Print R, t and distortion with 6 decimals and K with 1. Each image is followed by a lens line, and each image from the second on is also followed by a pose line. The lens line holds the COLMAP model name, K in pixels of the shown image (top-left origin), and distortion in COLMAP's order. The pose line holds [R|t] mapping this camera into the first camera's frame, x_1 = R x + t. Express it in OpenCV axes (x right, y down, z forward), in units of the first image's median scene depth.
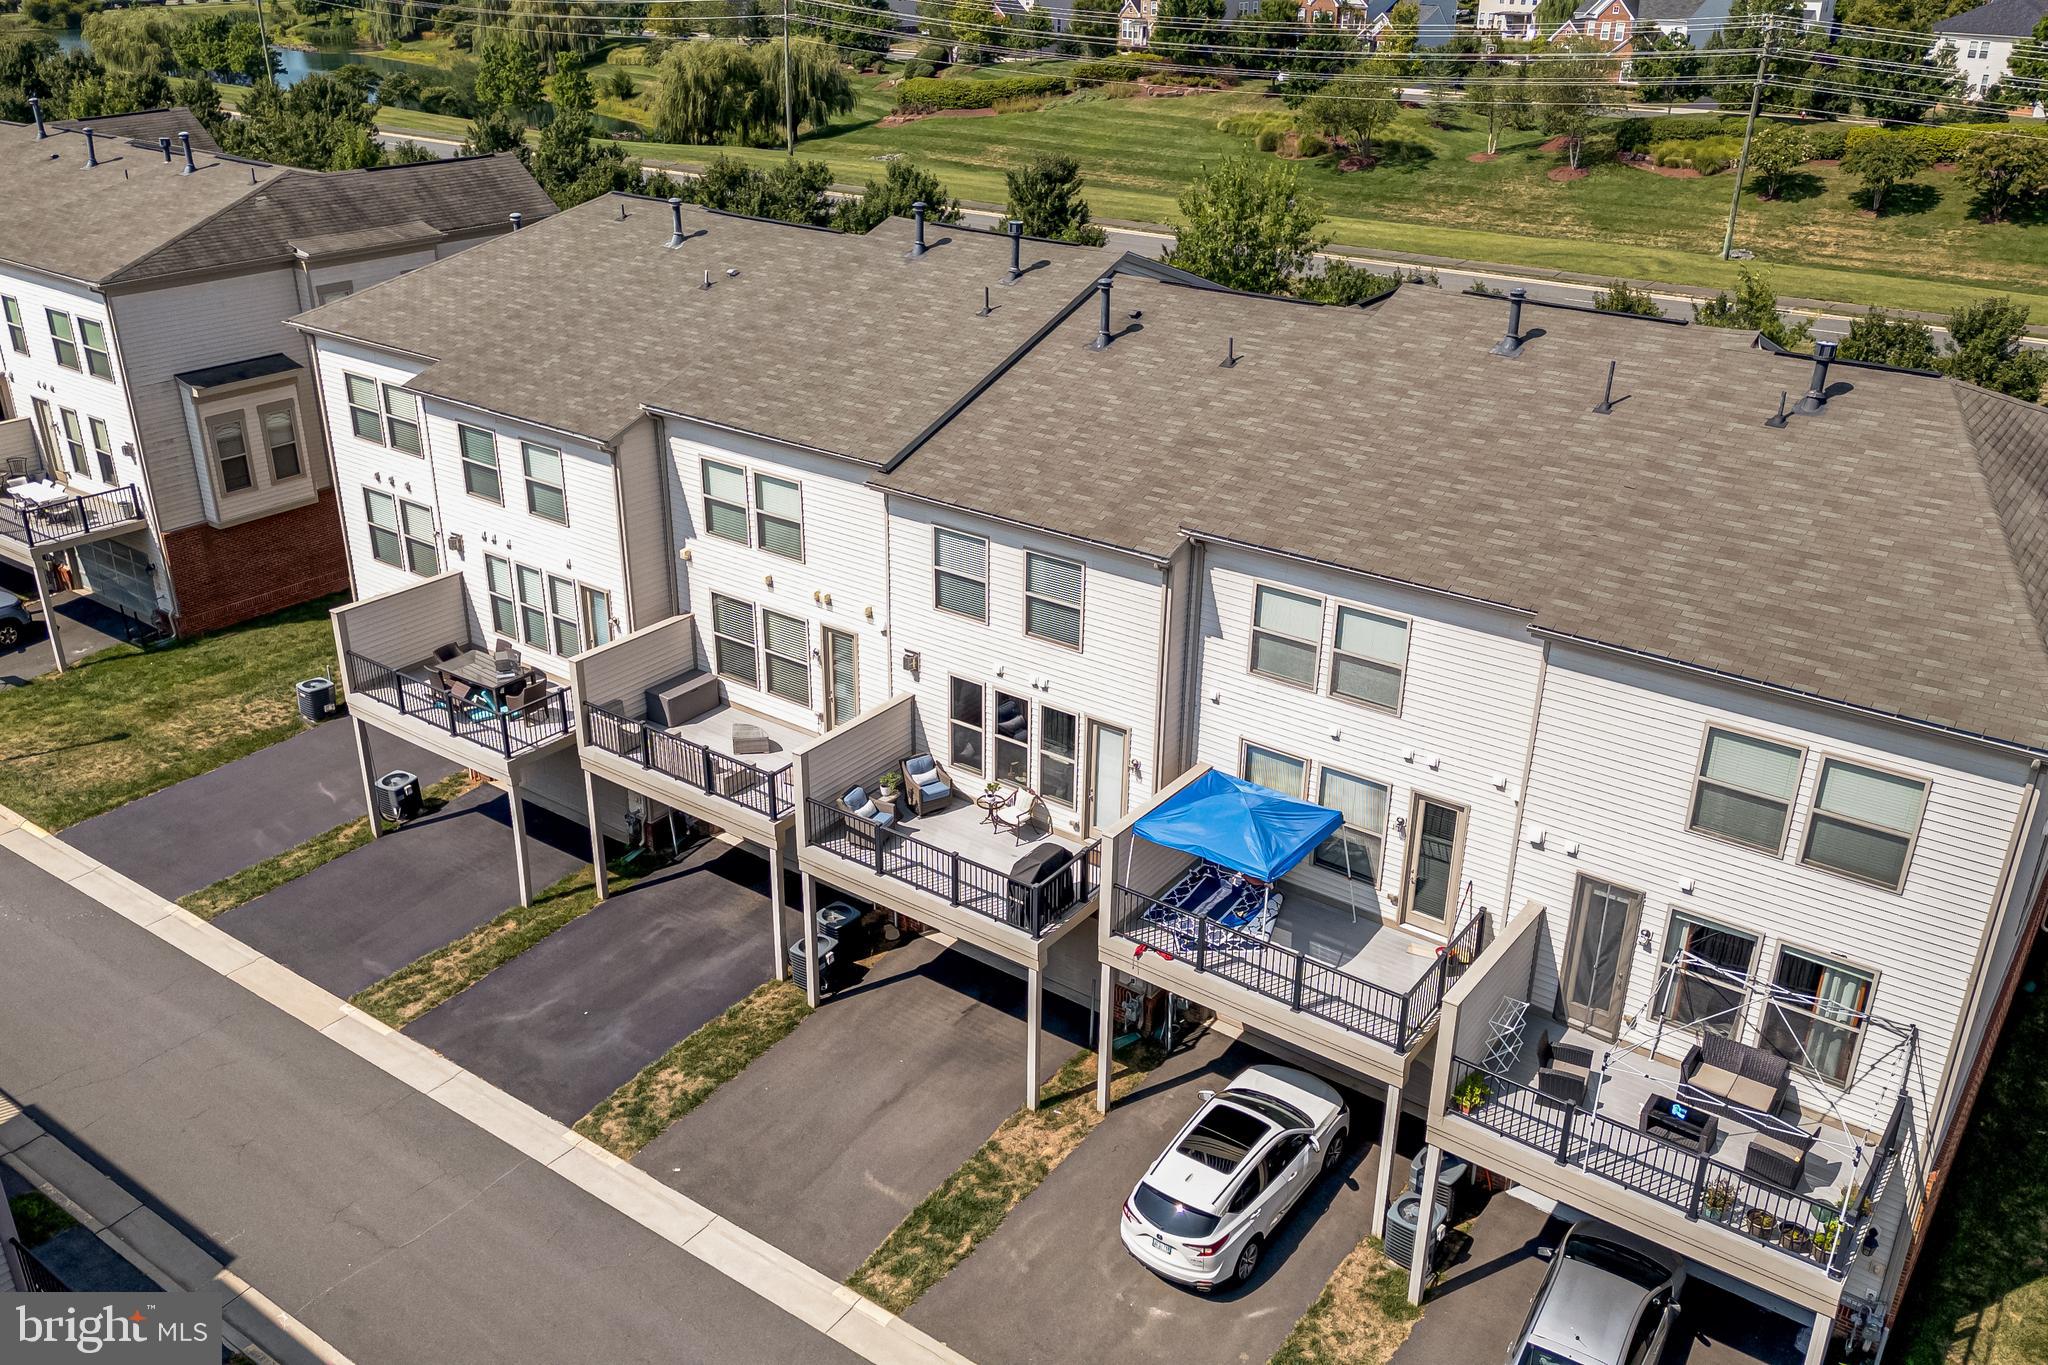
lens RADIAL K [[1698.9, 0, 1024.0], [0, 1698.9, 682.5], [0, 0, 1]] dist [0.085341, -0.110793]
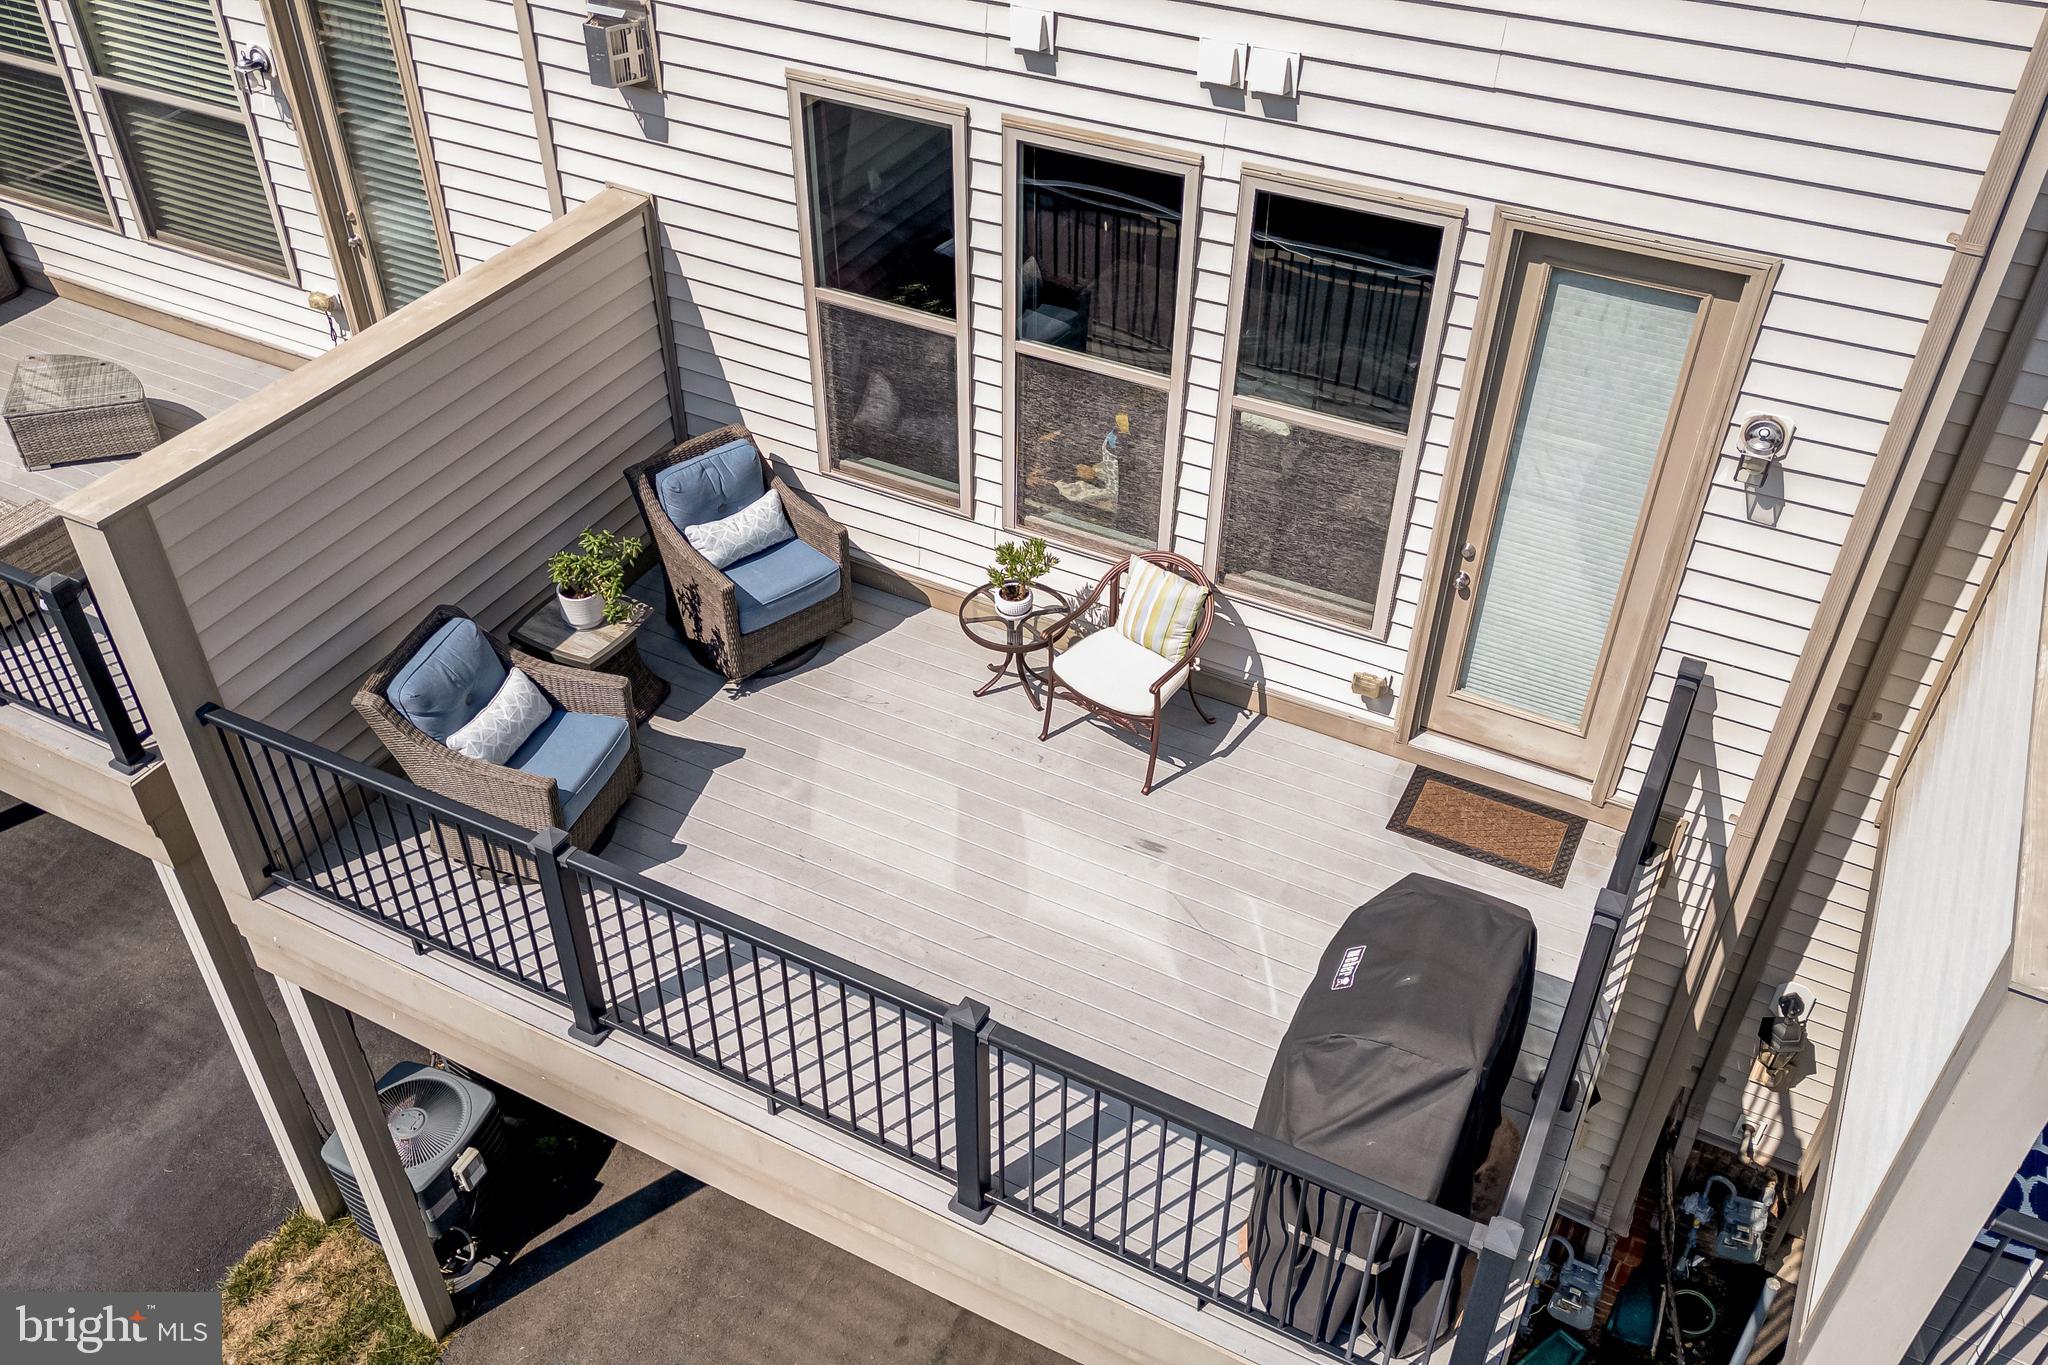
lens RADIAL K [[1698.9, 0, 1024.0], [0, 1698.9, 682.5], [0, 0, 1]] dist [0.085341, -0.110793]
pose [[0.988535, -0.098507, 0.114435, -0.048704], [0.066912, 0.965192, 0.252838, 0.016507], [-0.135358, -0.242282, 0.960717, 0.765799]]
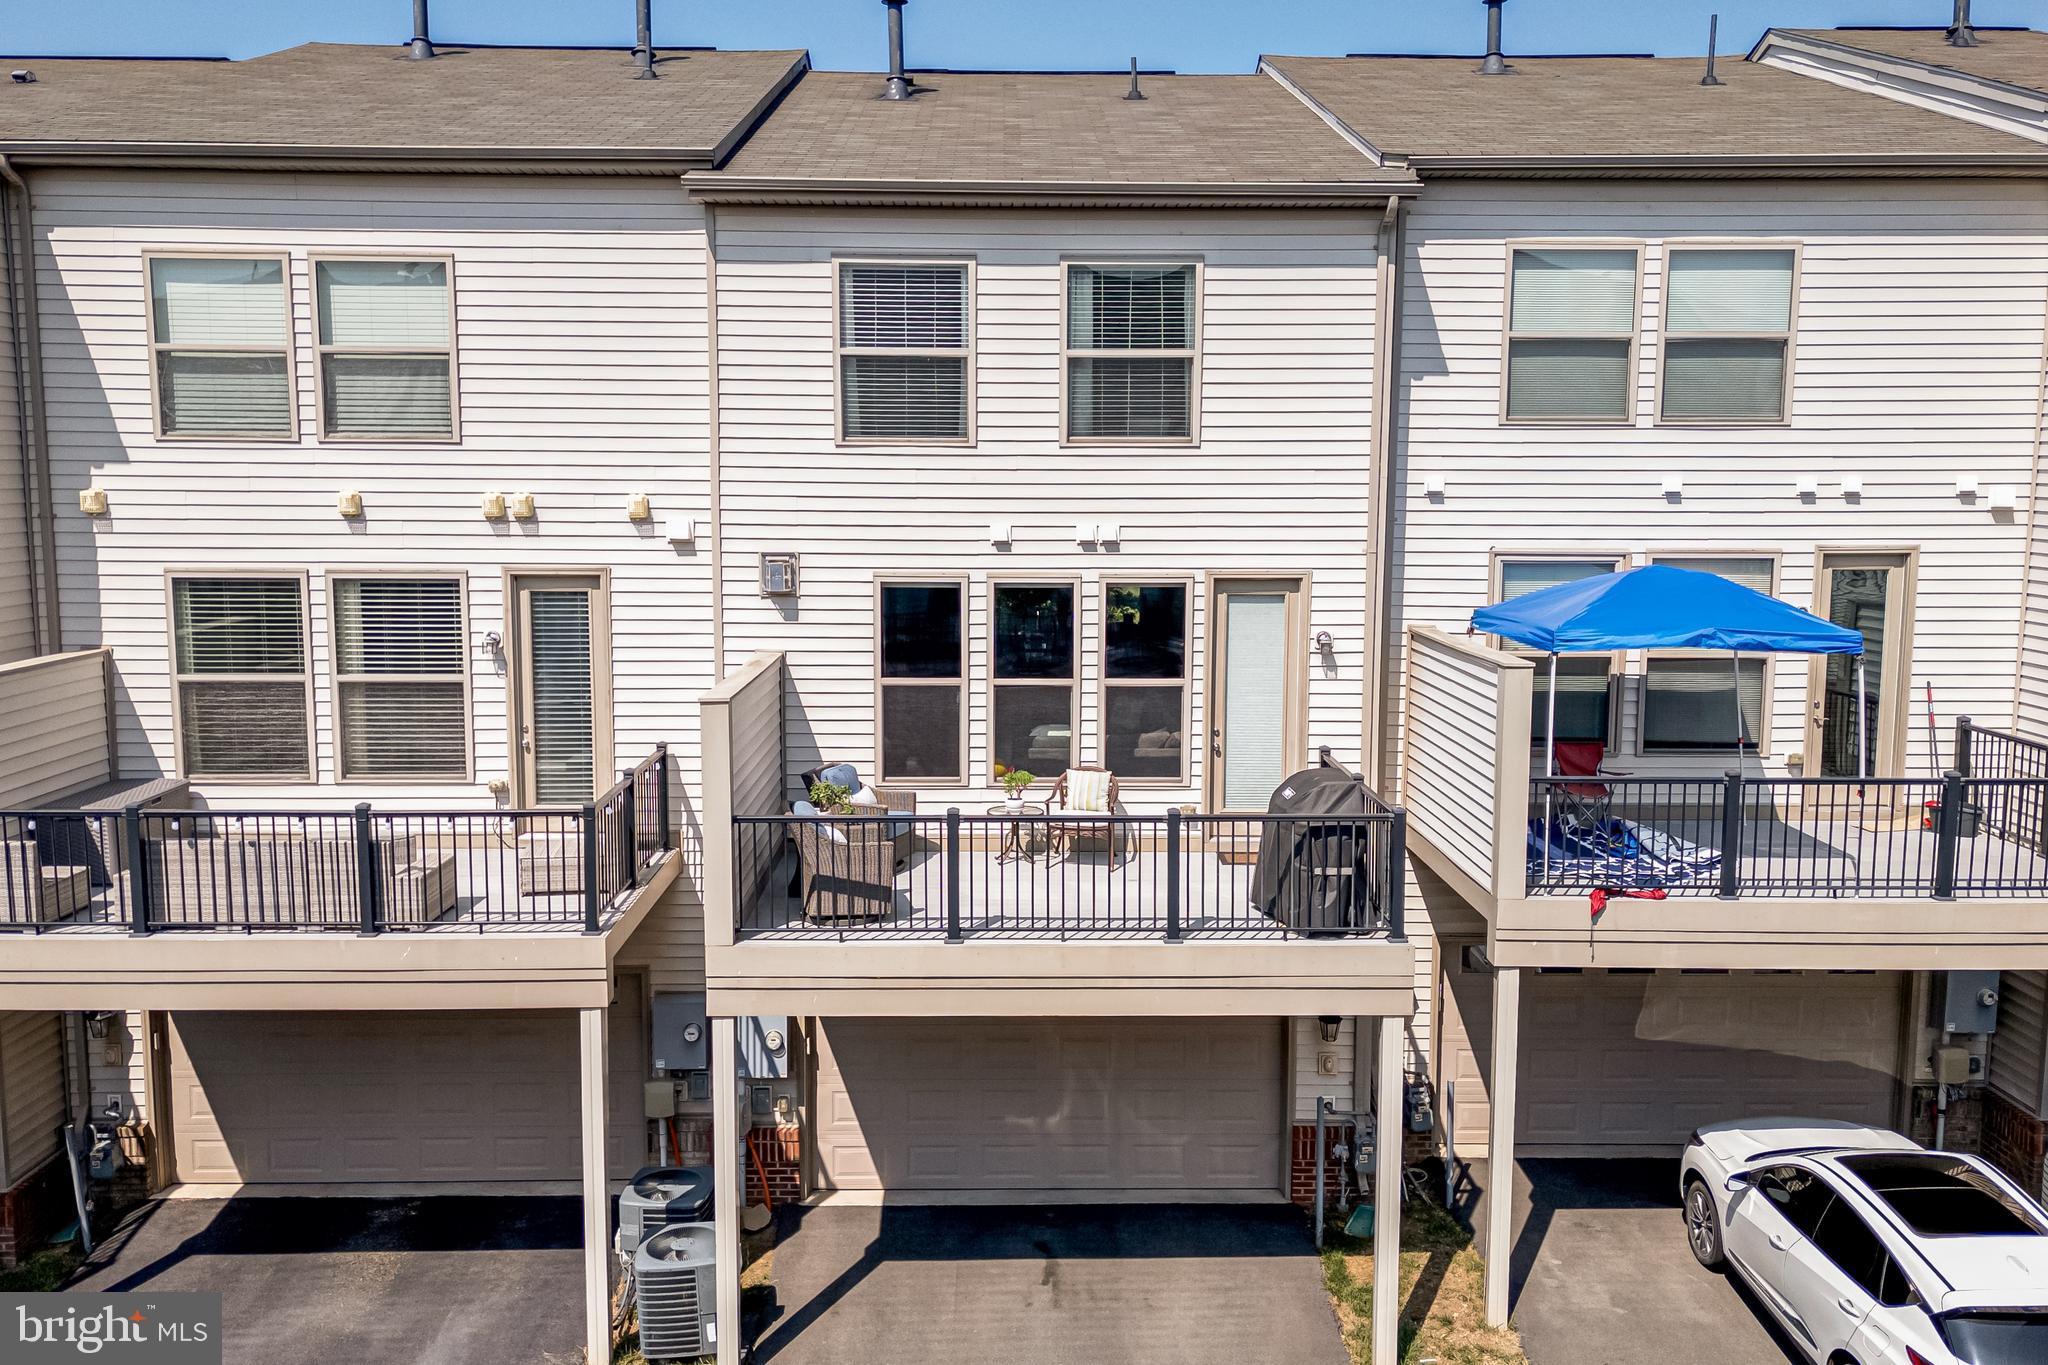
lens RADIAL K [[1735.7, 0, 1025.8], [0, 1735.7, 688.2], [0, 0, 1]] dist [0.110854, -0.201054]
pose [[0.797383, -0.083913, 0.597611, -0.321026], [0.258407, 0.942382, -0.212465, 0.146641], [-0.545350, 0.323844, 0.773123, 0.604670]]
